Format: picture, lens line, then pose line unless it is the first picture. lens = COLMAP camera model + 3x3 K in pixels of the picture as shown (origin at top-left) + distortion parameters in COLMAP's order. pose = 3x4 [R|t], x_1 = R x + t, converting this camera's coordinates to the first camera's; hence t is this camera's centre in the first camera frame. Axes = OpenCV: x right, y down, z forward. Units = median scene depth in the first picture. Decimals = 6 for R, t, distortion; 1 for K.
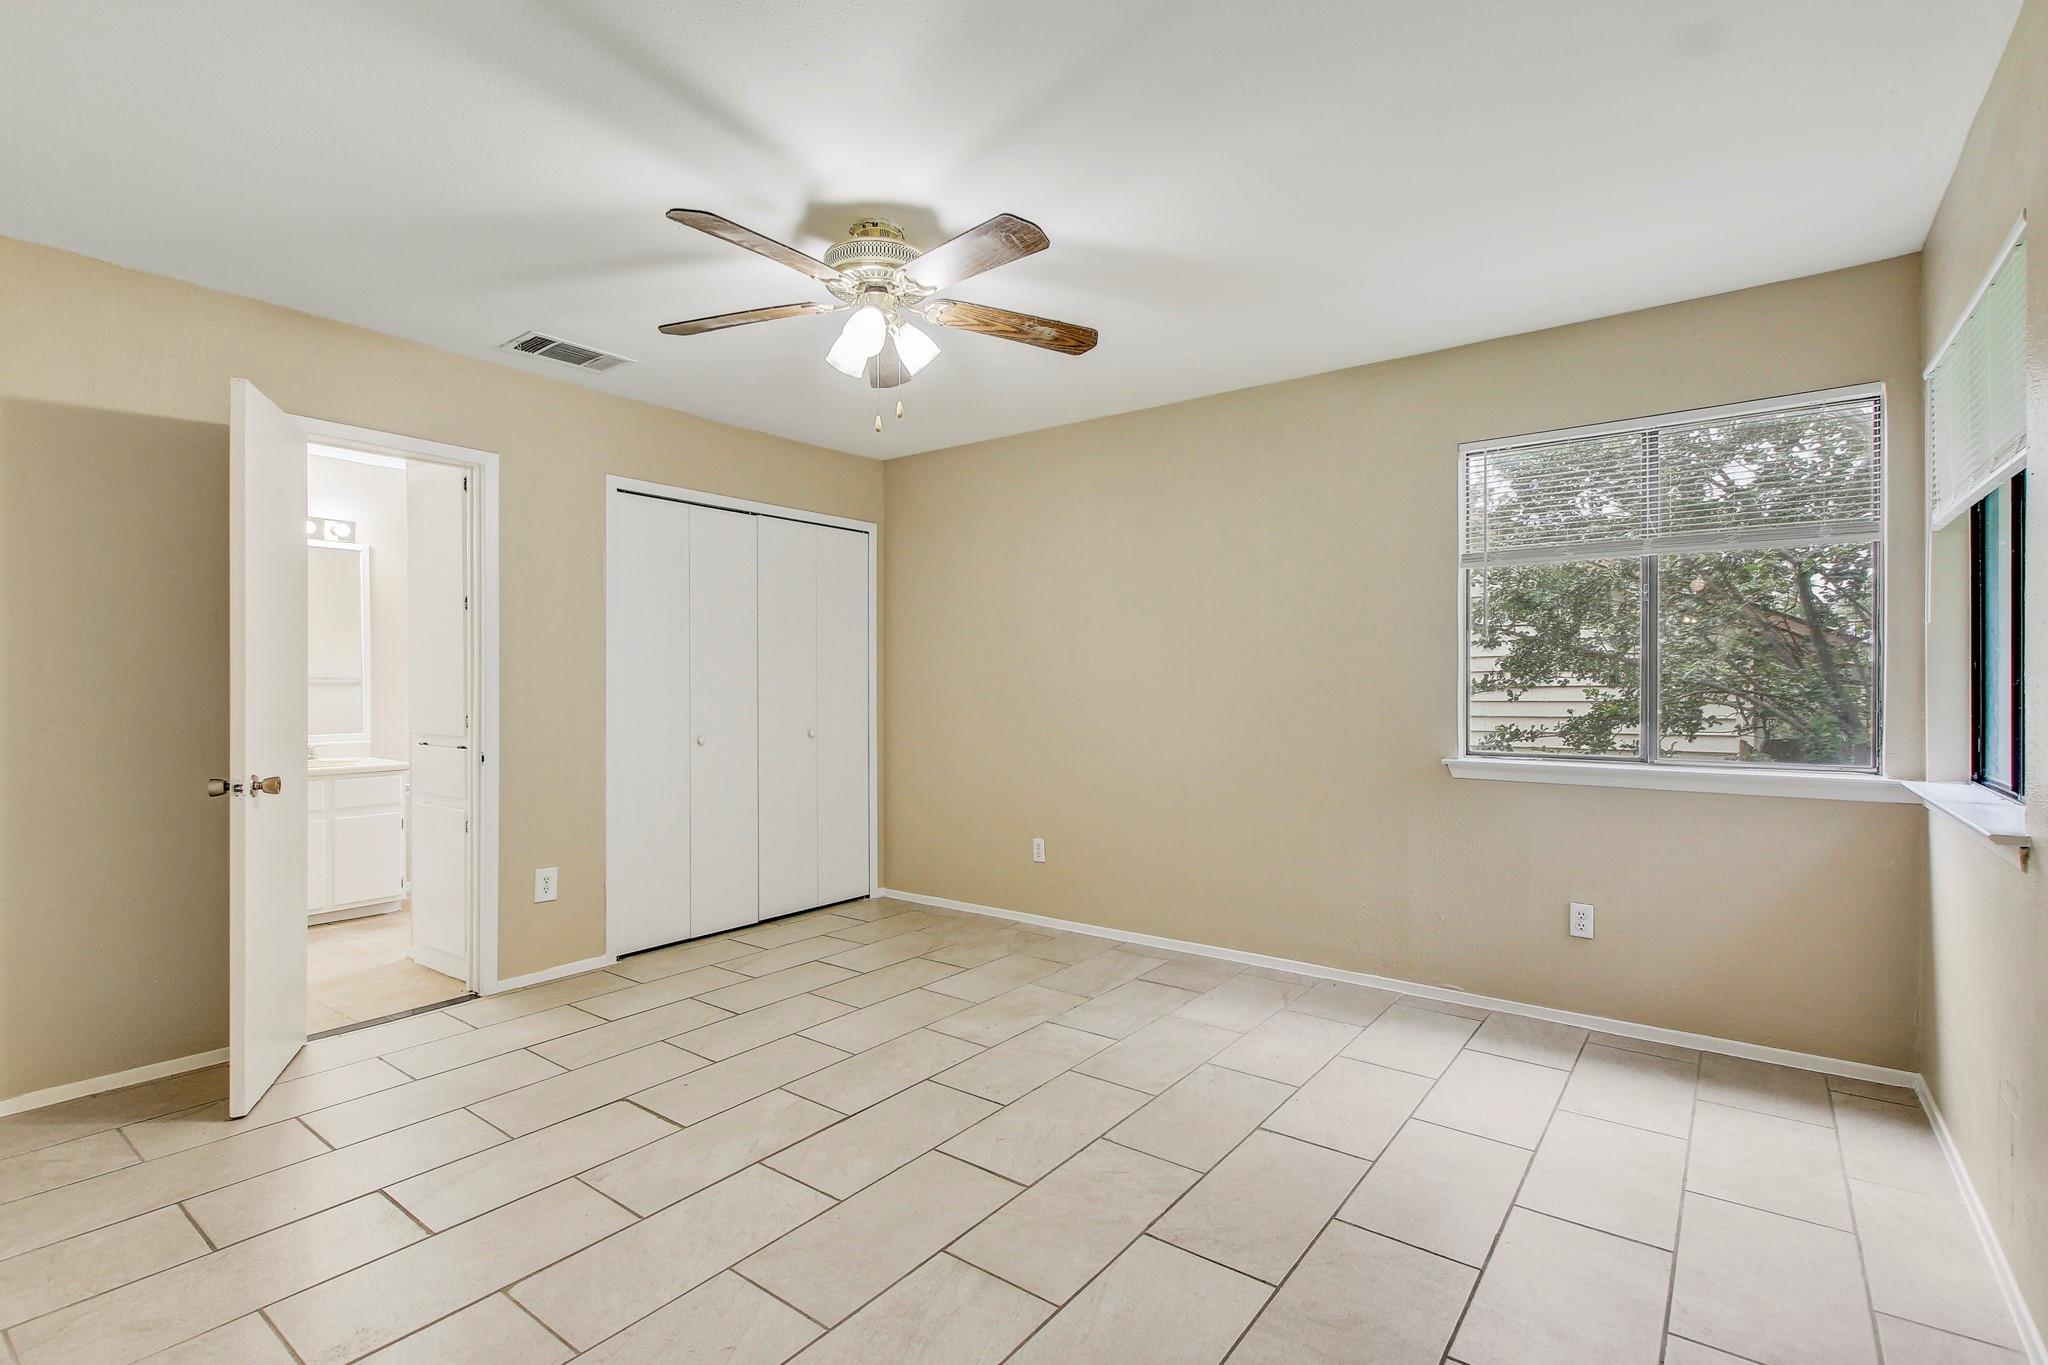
lens RADIAL K [[943.4, 0, 1020.5], [0, 943.4, 685.5], [0, 0, 1]] dist [0.000717, 0.000207]
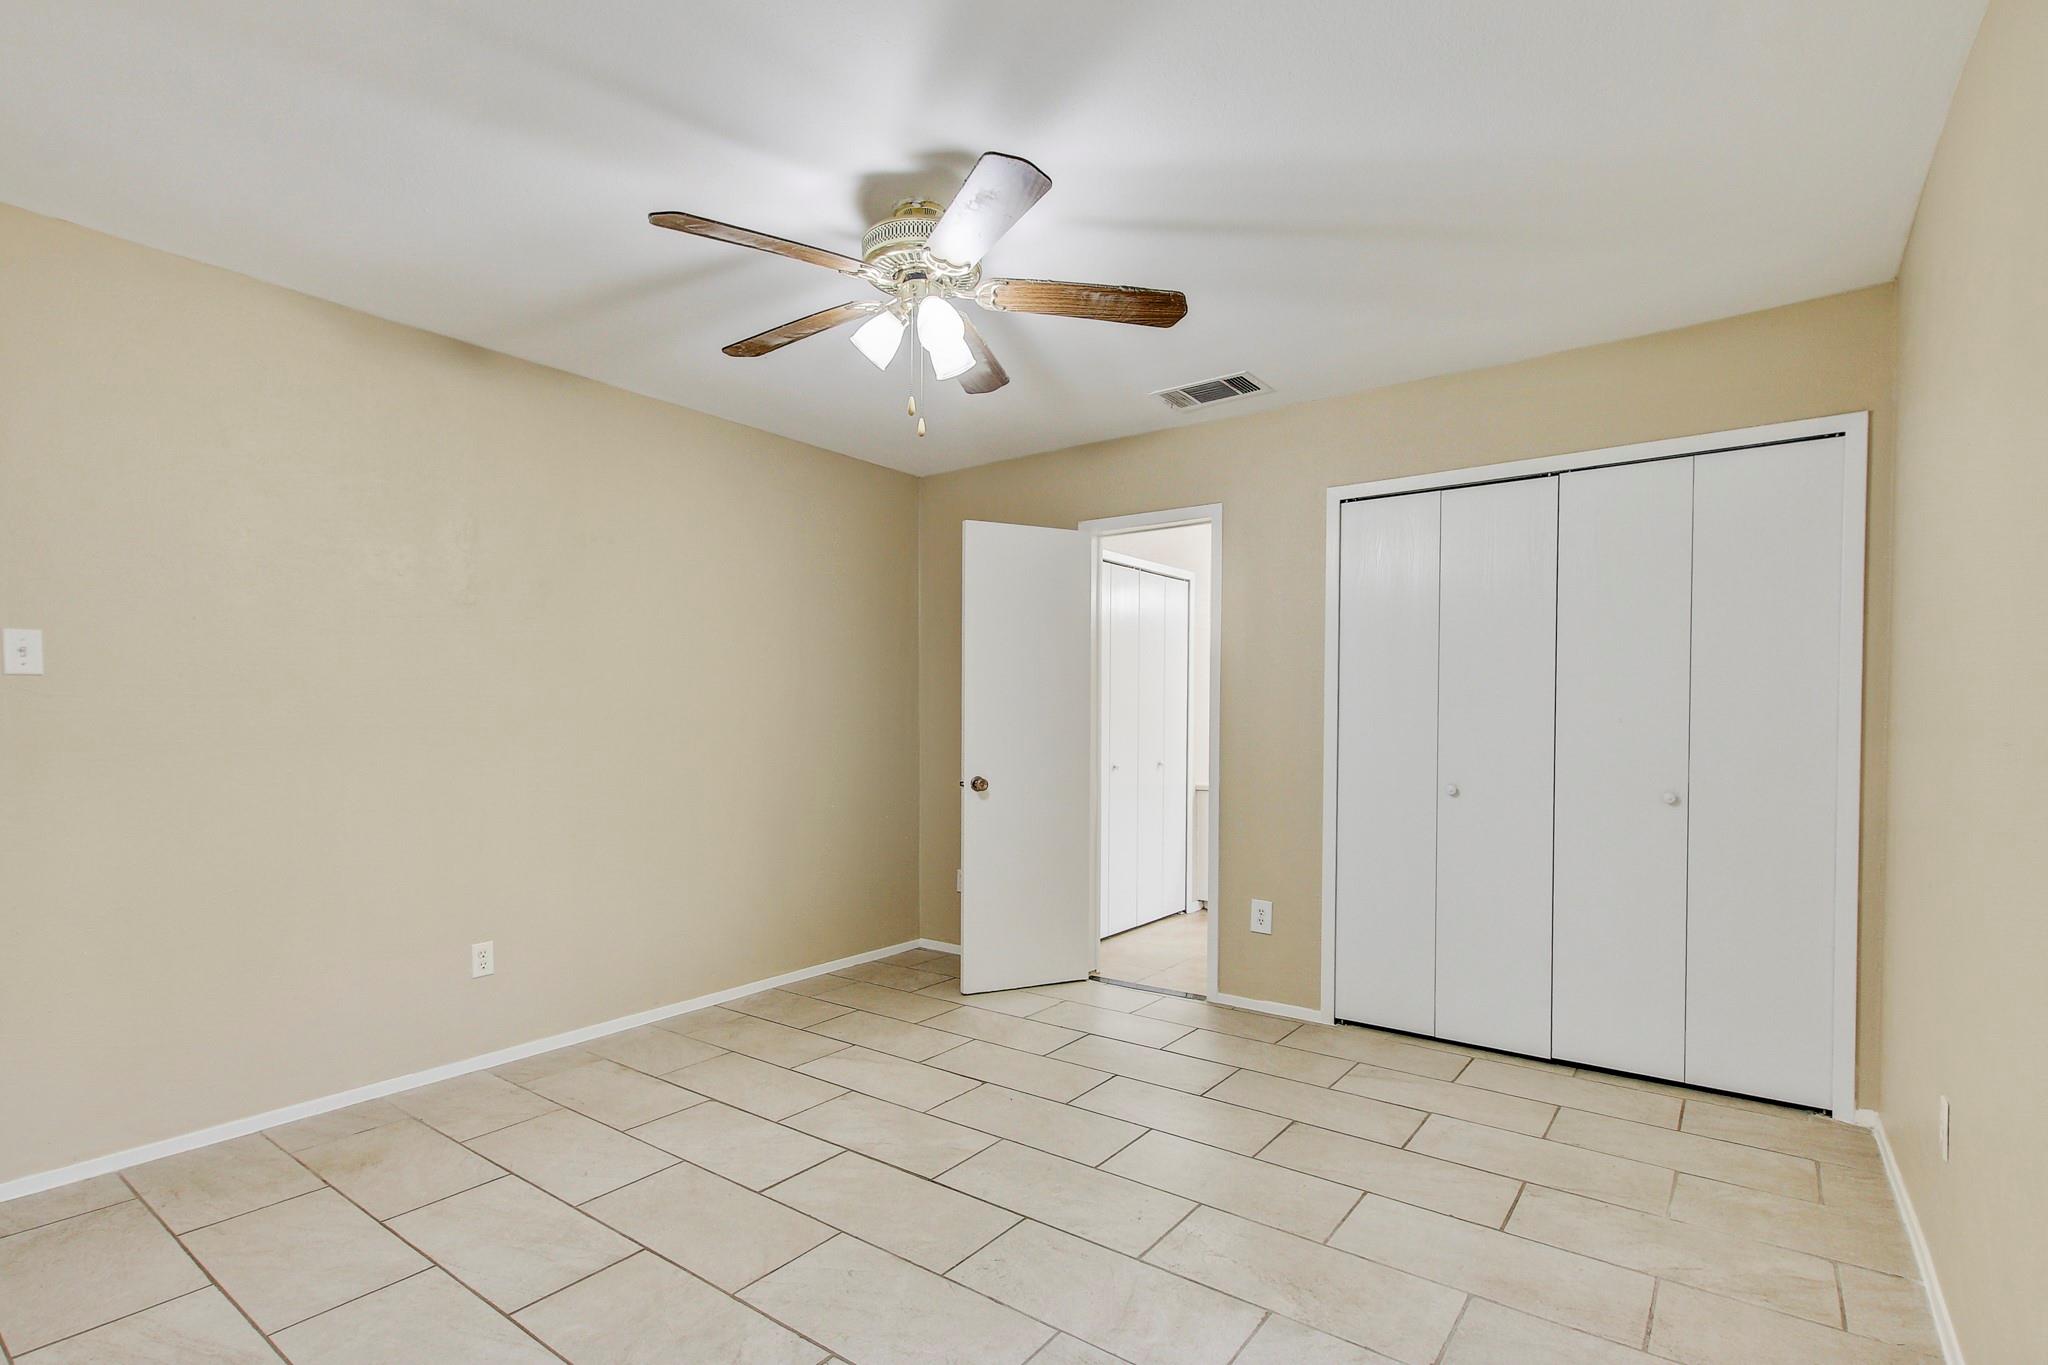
lens RADIAL K [[966.9, 0, 1028.7], [0, 966.9, 720.4], [0, 0, 1]] dist [0.003528, 0.000361]
pose [[0.011818, 0.001416, -0.999929, 0.683244], [-0.001547, 0.999998, 0.001398, 0.000277], [0.999929, 0.001530, 0.011820, 0.954701]]
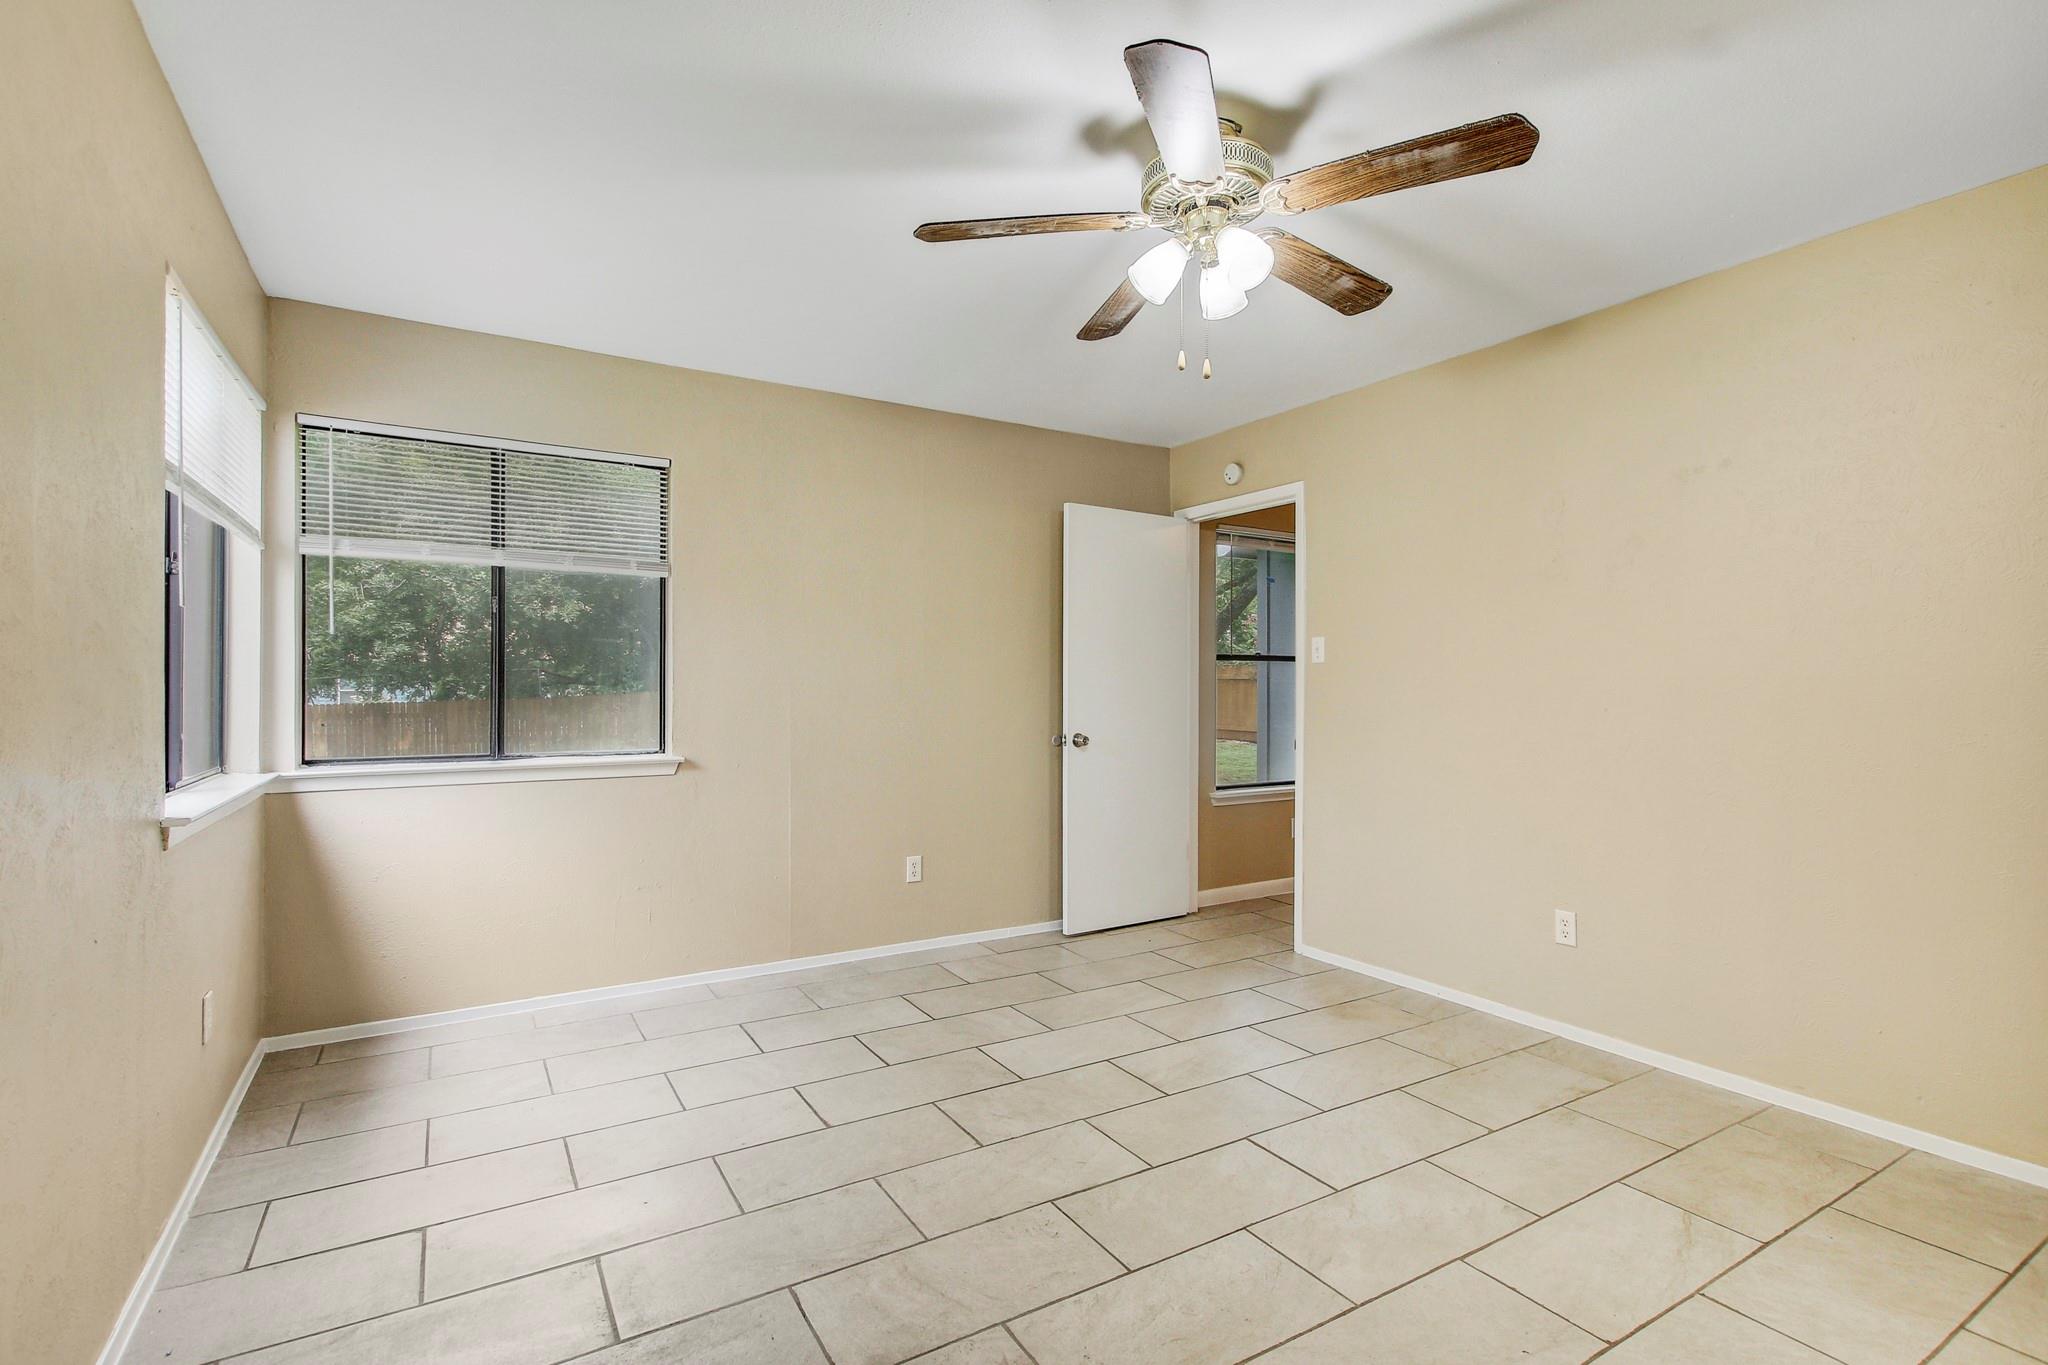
lens RADIAL K [[943.4, 0, 1020.5], [0, 943.4, 685.5], [0, 0, 1]] dist [0.000717, 0.000207]
pose [[-0.929679, -0.001312, 0.368368, -0.262899], [-0.001958, 0.999997, -0.001379, -0.001239], [-0.368365, -0.002003, -0.929679, 1.595649]]
